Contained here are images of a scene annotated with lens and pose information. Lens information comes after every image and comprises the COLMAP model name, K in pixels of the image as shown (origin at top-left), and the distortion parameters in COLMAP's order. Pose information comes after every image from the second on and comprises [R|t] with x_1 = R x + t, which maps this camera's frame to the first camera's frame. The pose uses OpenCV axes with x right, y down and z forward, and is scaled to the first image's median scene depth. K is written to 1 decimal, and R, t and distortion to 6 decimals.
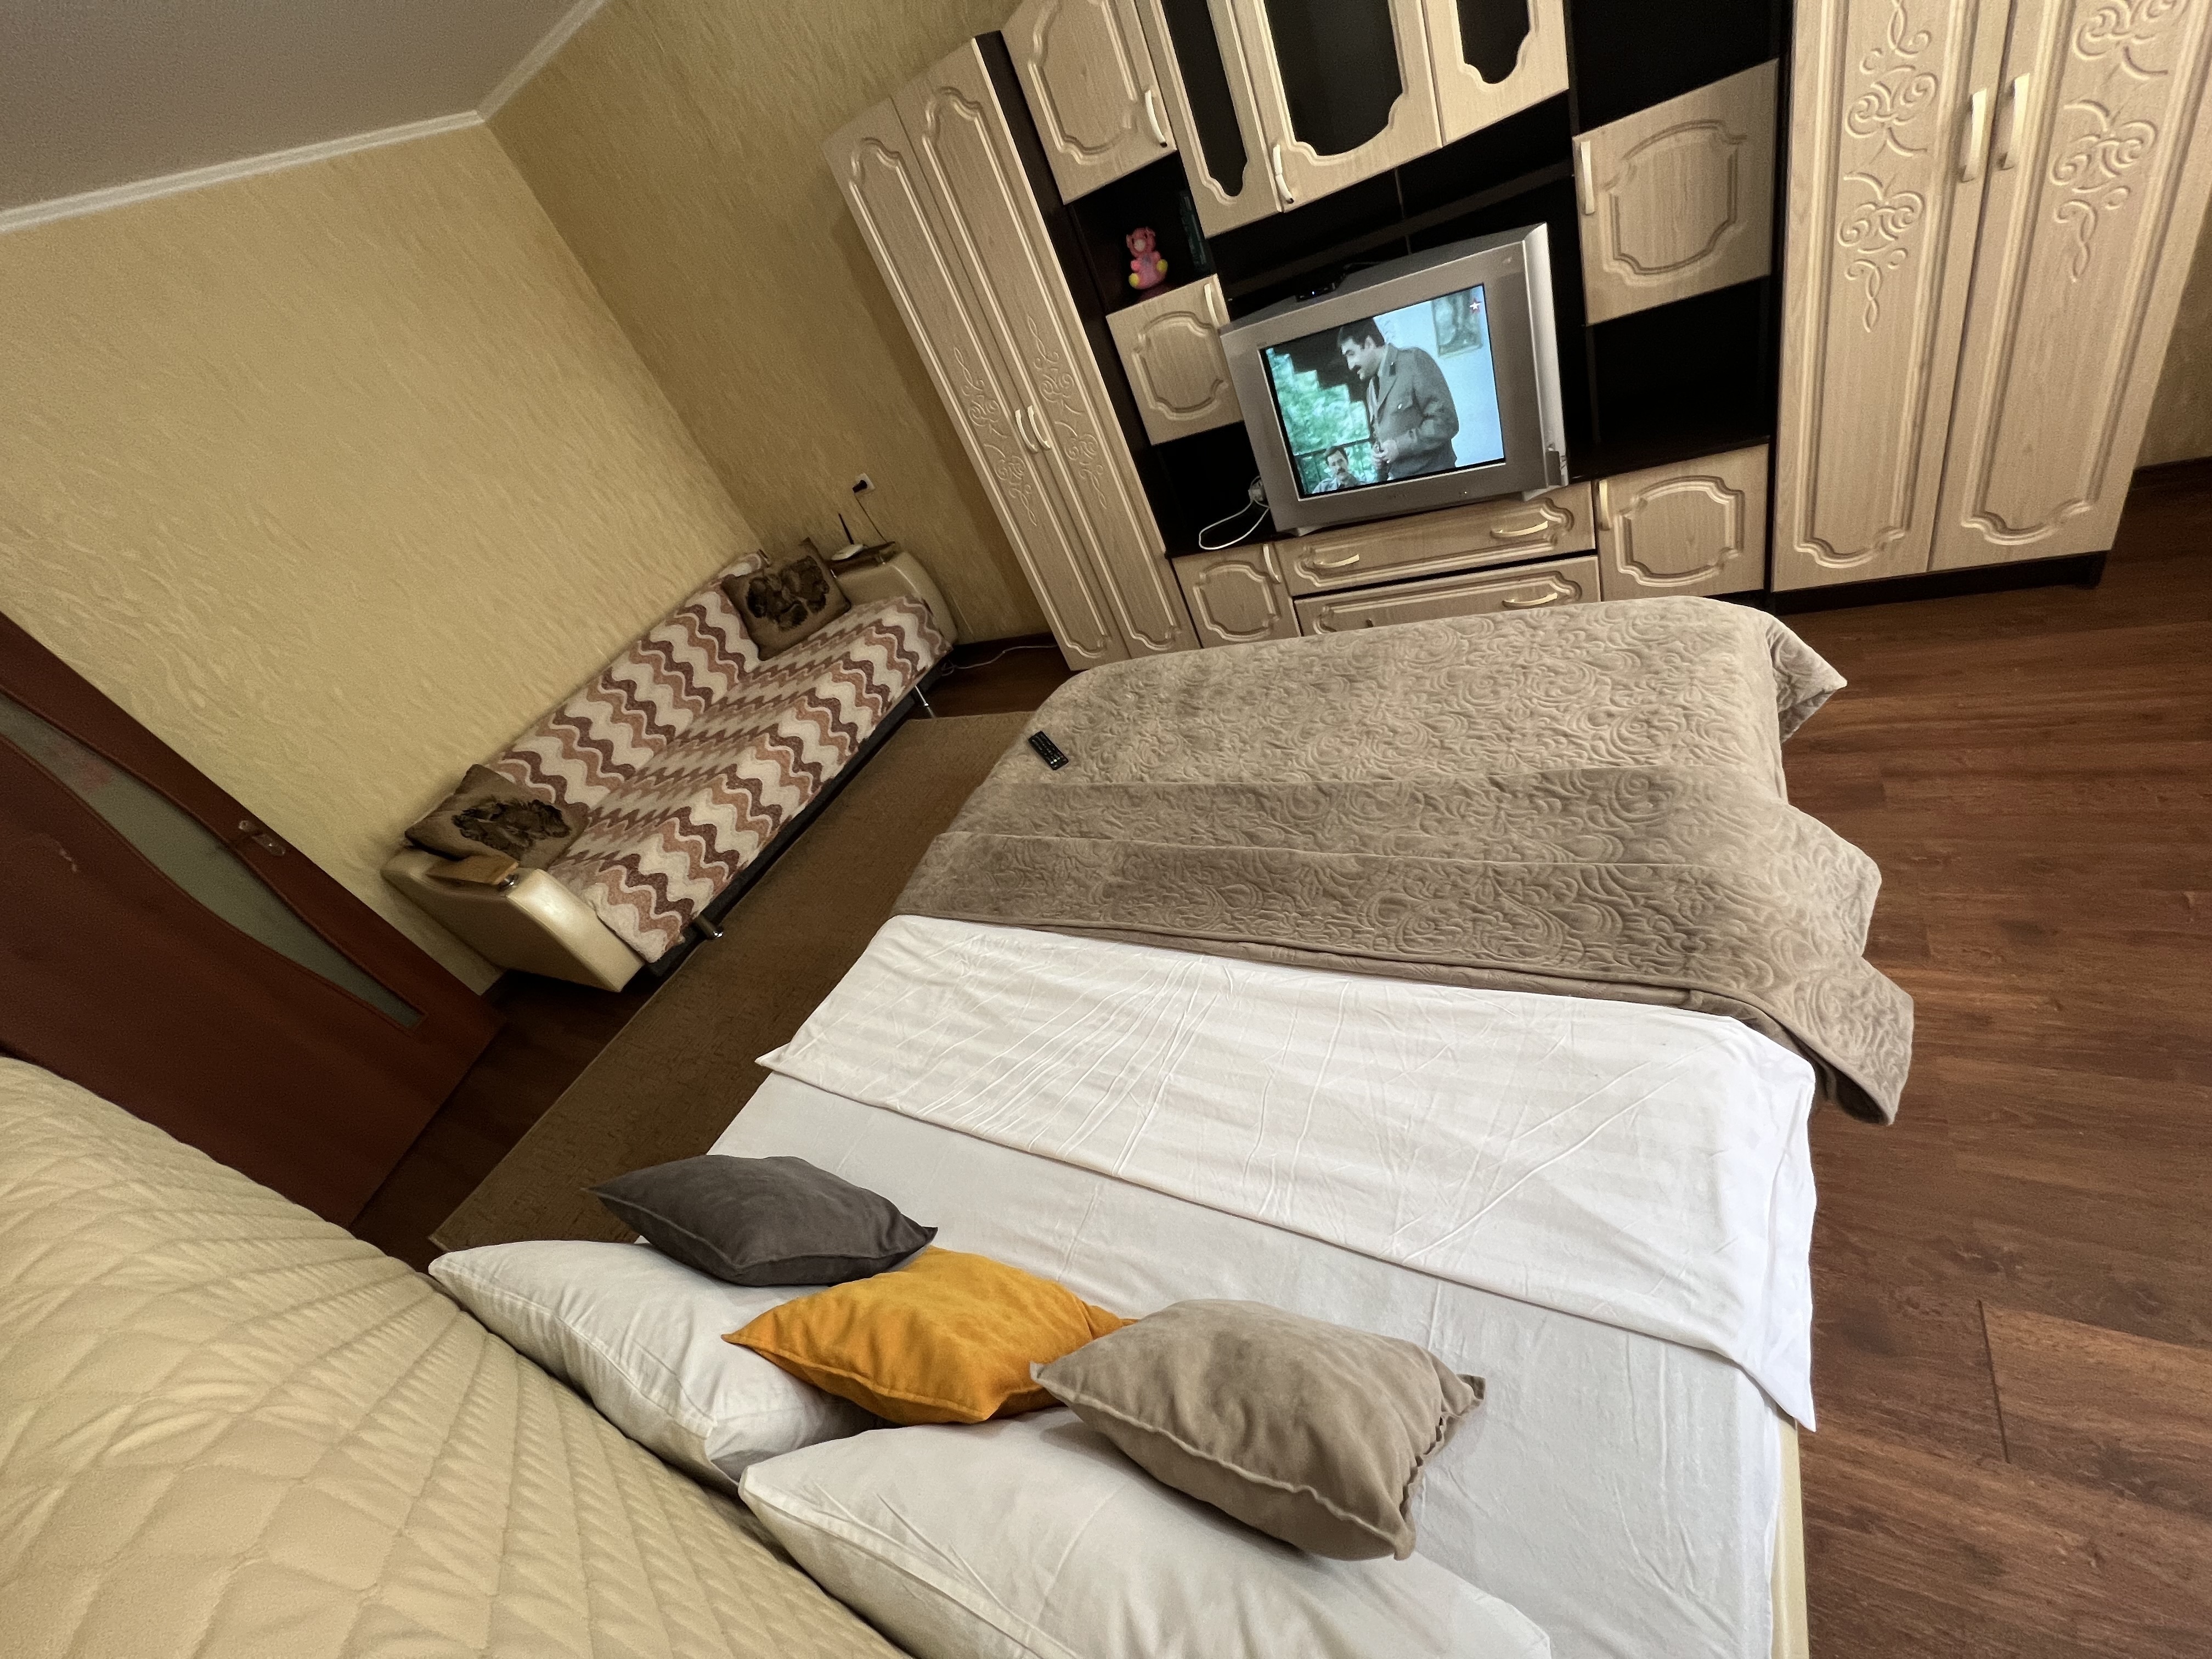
lens RADIAL K [[882.9, 0, 1107.0], [0, 882.9, 821.6], [0, 0, 1]] dist [-0.000085, -0.000208]
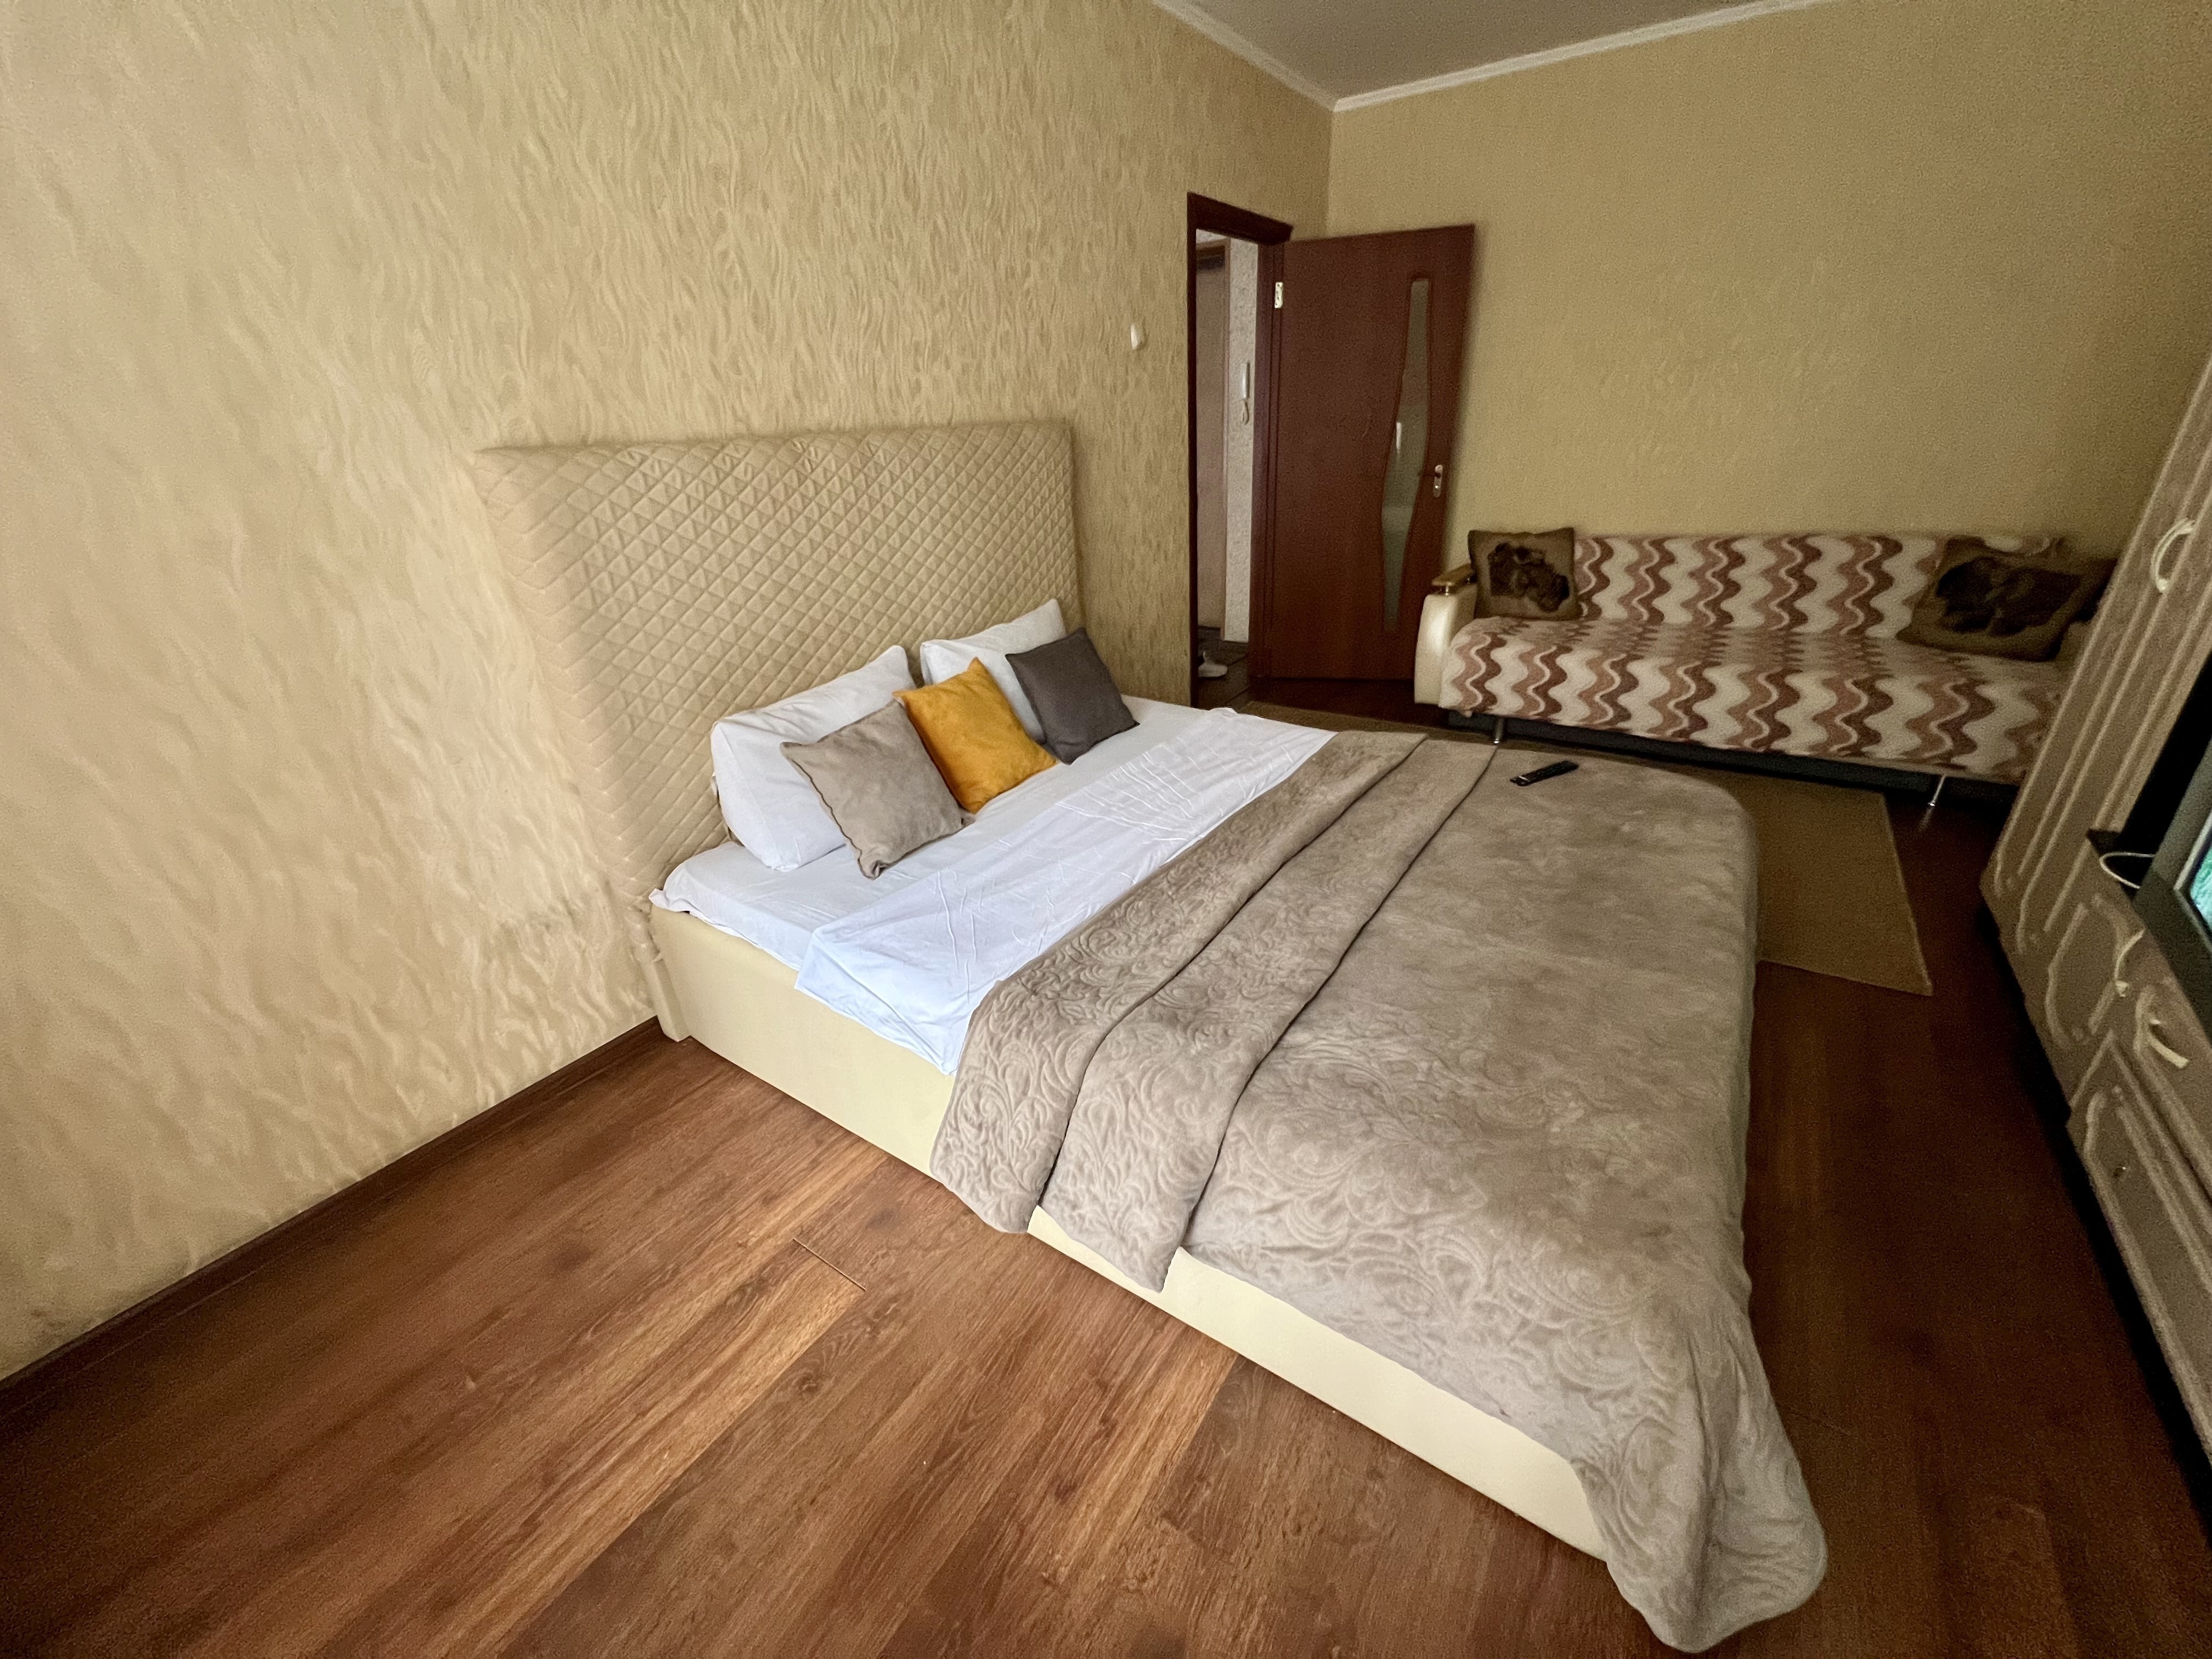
lens RADIAL K [[882.9, 0, 1106.3], [0, 882.9, 827.6], [0, 0, 1]] dist [-0.000085, -0.000208]
pose [[-0.099680, 0.734692, -0.671038, 0.480234], [-0.529881, 0.531620, 0.660761, -0.309064], [0.842194, 0.421435, 0.336308, 0.210500]]
